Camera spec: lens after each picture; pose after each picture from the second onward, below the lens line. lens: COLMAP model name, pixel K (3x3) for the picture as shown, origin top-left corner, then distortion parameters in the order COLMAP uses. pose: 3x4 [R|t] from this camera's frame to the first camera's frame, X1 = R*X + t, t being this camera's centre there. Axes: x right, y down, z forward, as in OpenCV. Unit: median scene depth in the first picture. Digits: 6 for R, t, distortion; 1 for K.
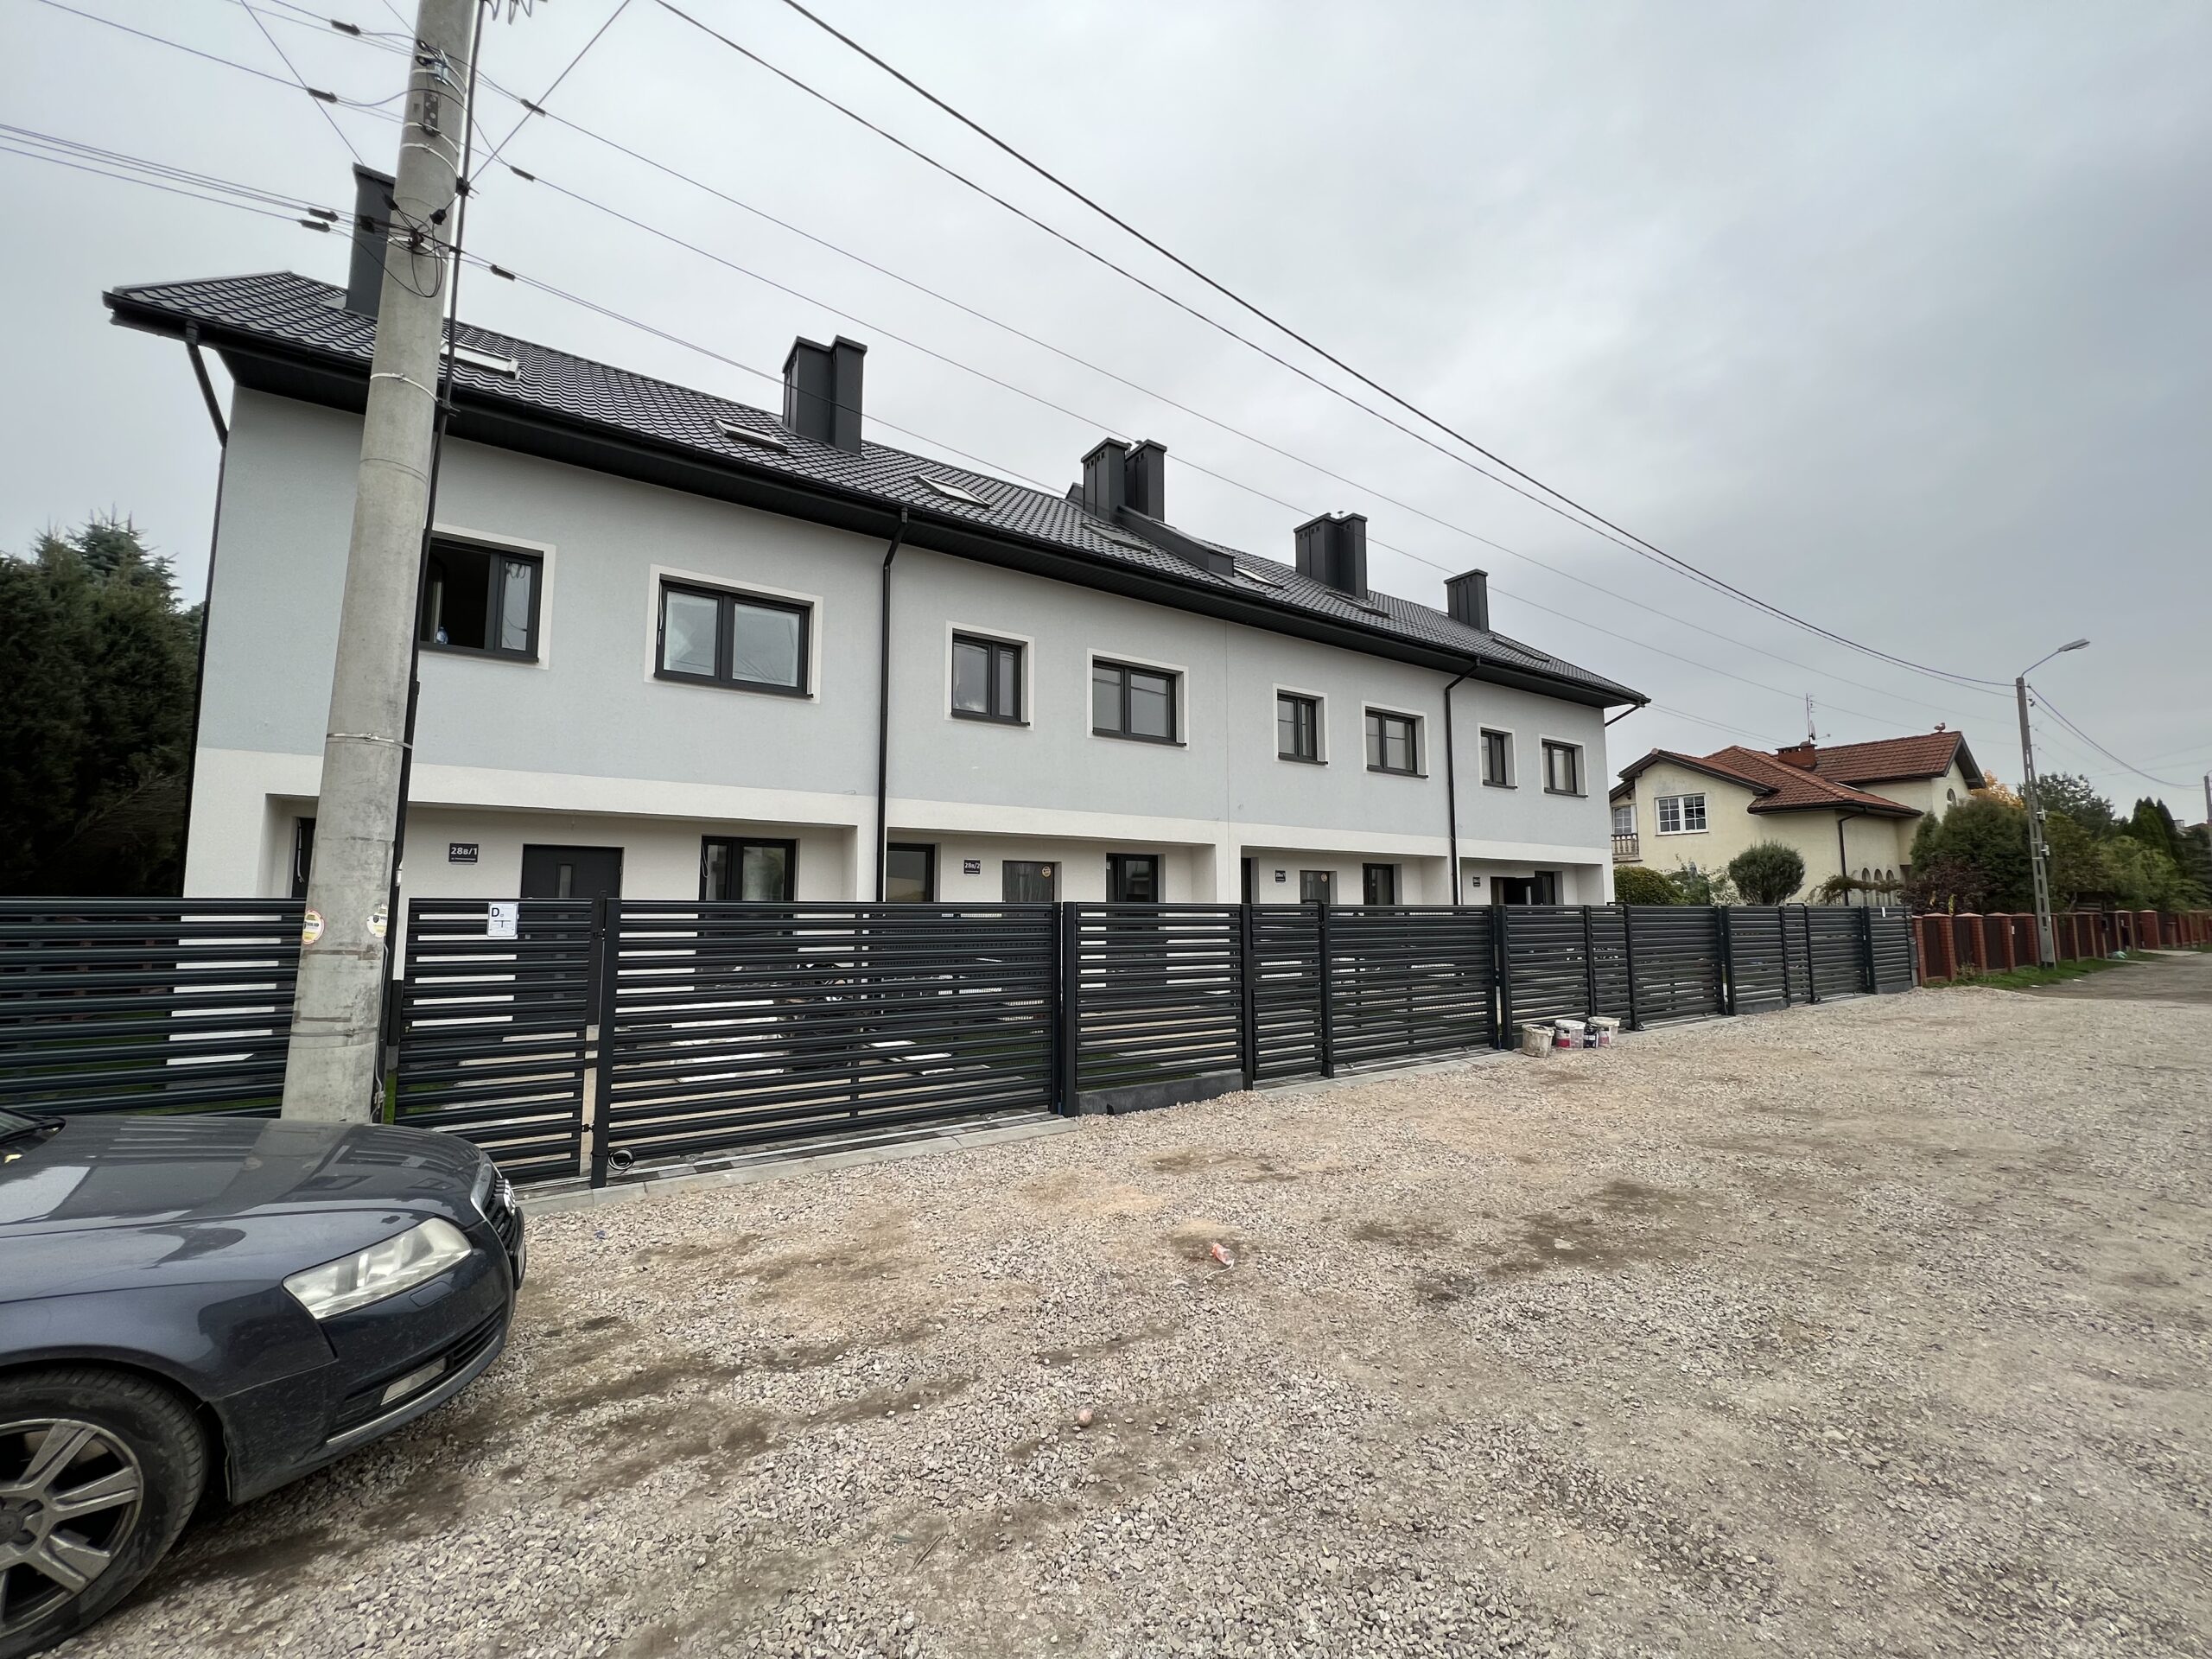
lens RADIAL K [[883.8, 0, 1091.4], [0, 883.8, 820.0], [0, 0, 1]] dist [-0.027024, -0.000014]
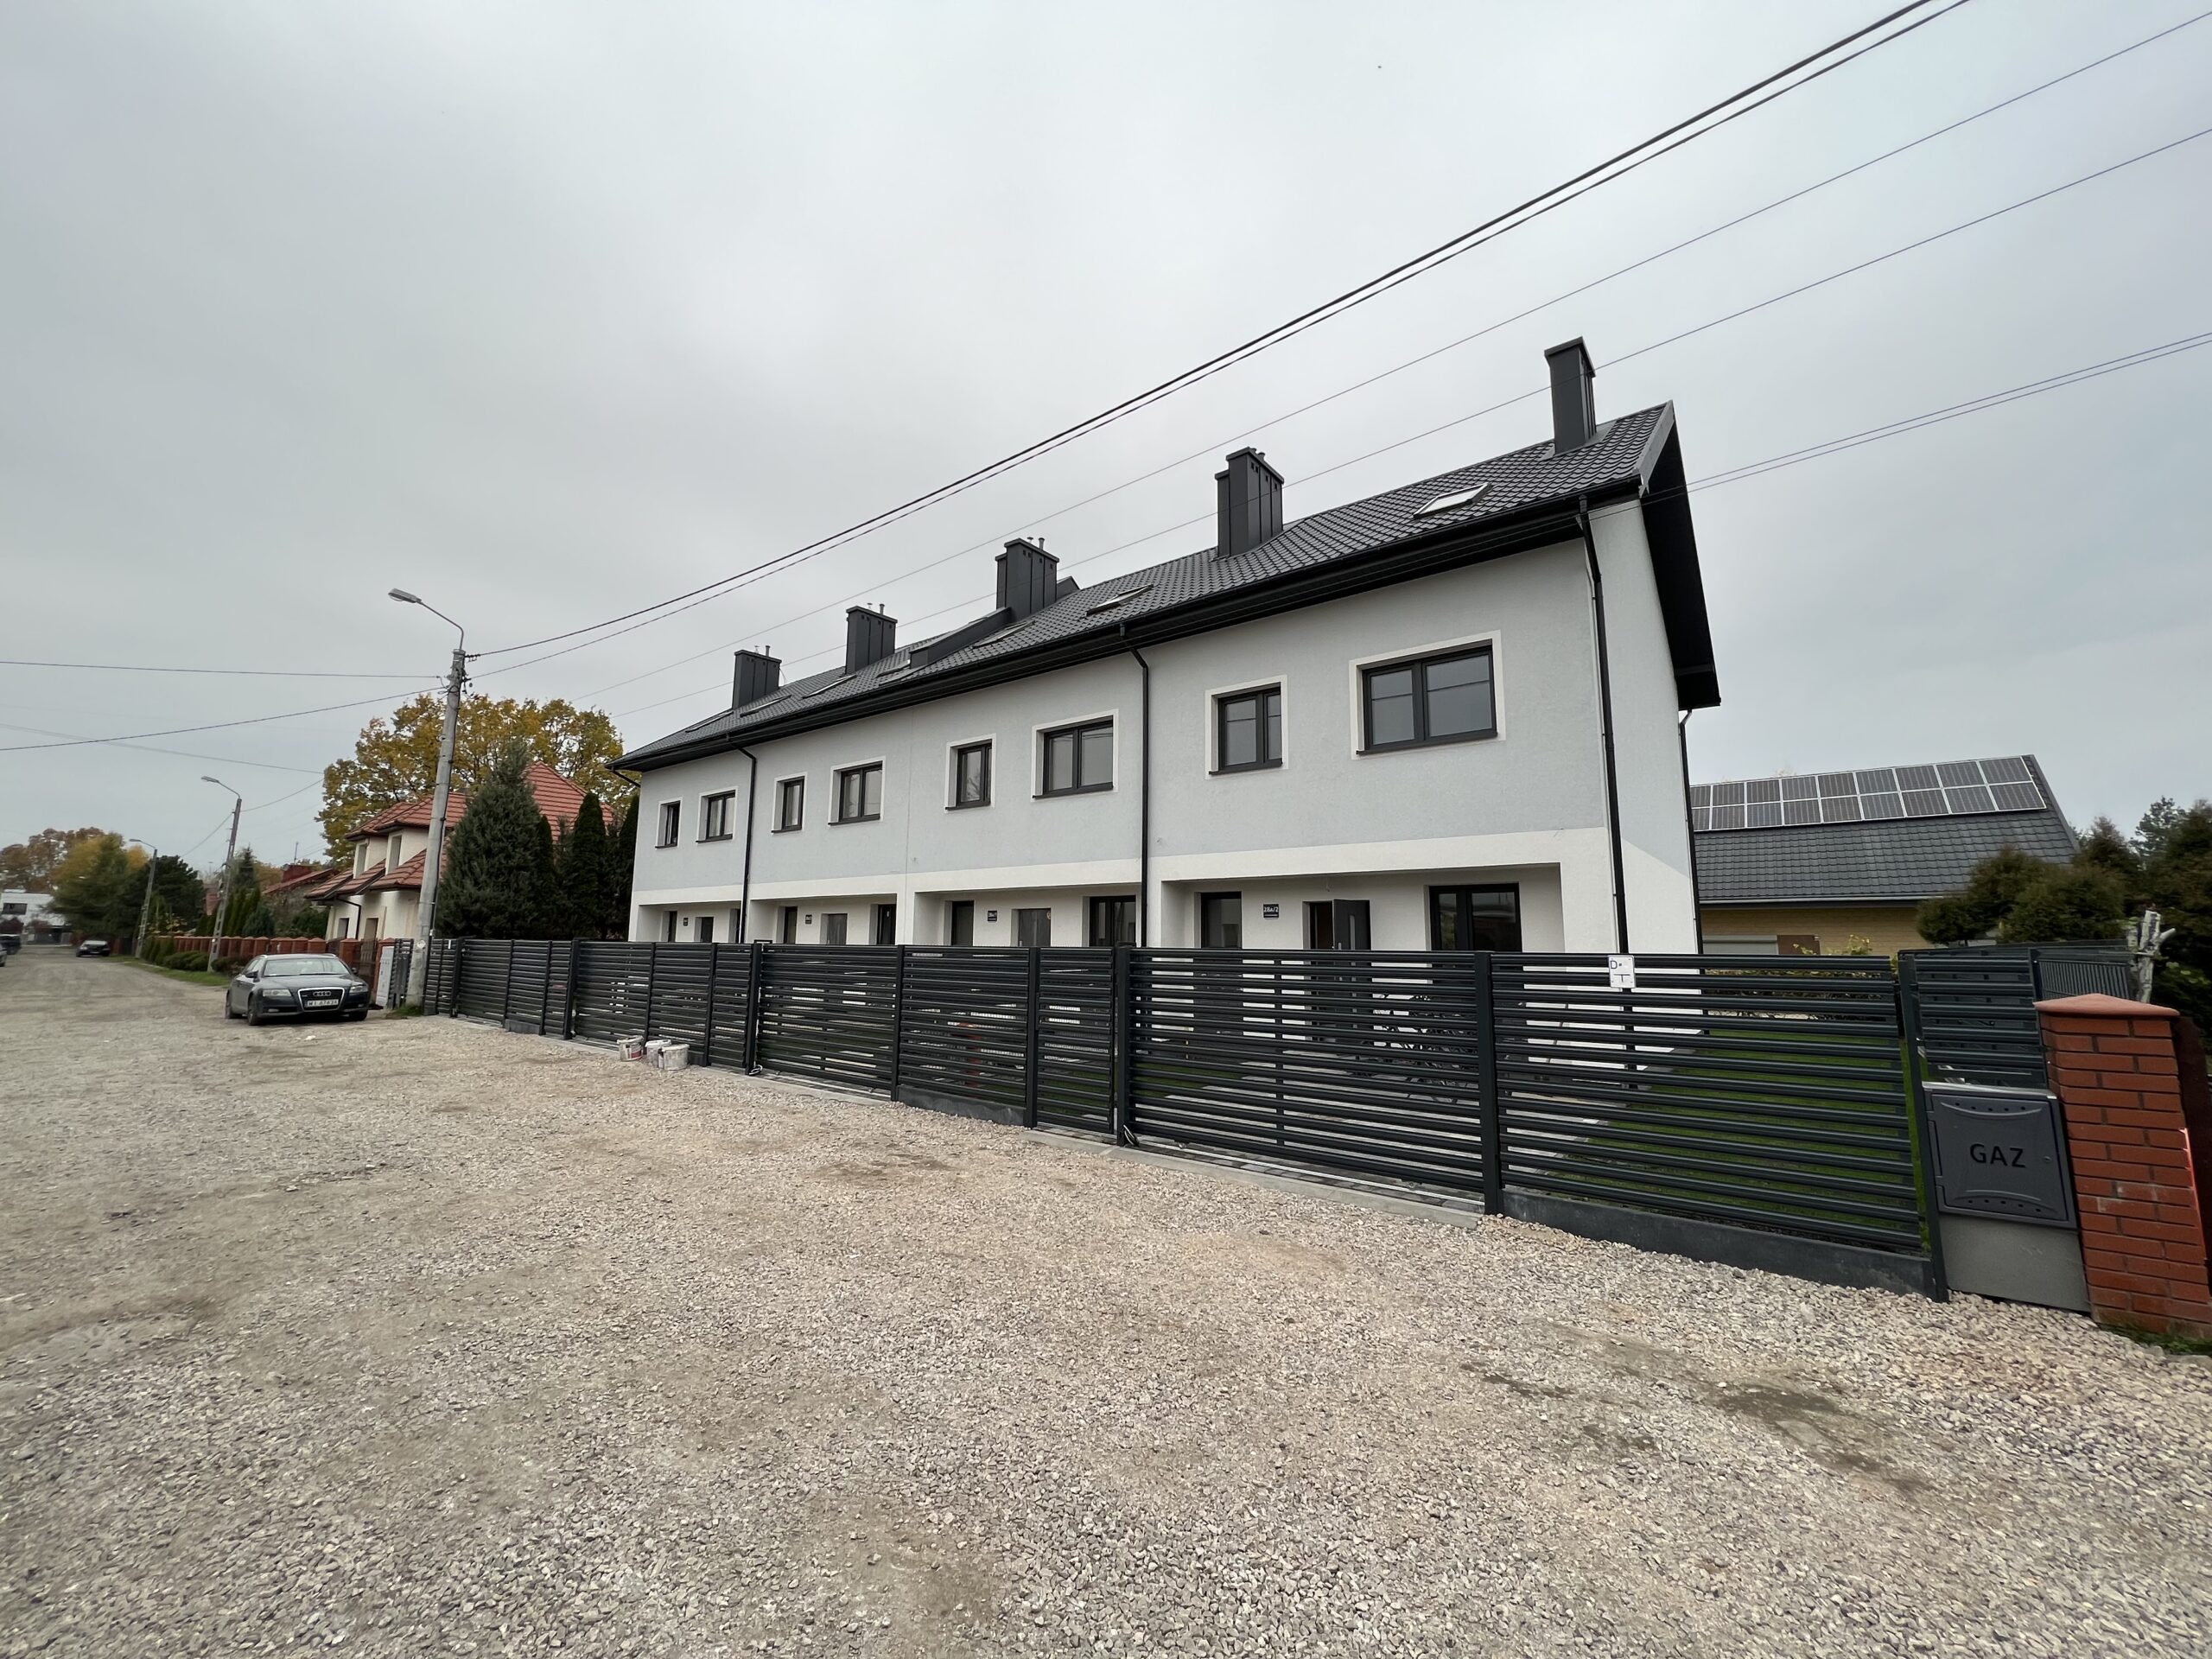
lens RADIAL K [[883.8, 0, 1091.4], [0, 883.8, 820.0], [0, 0, 1]] dist [-0.027024, -0.000014]
pose [[0.302808, -0.138962, -0.942866, 1.097856], [0.079778, 0.989537, -0.120219, 0.073939], [0.949707, -0.038817, 0.310726, 0.701970]]
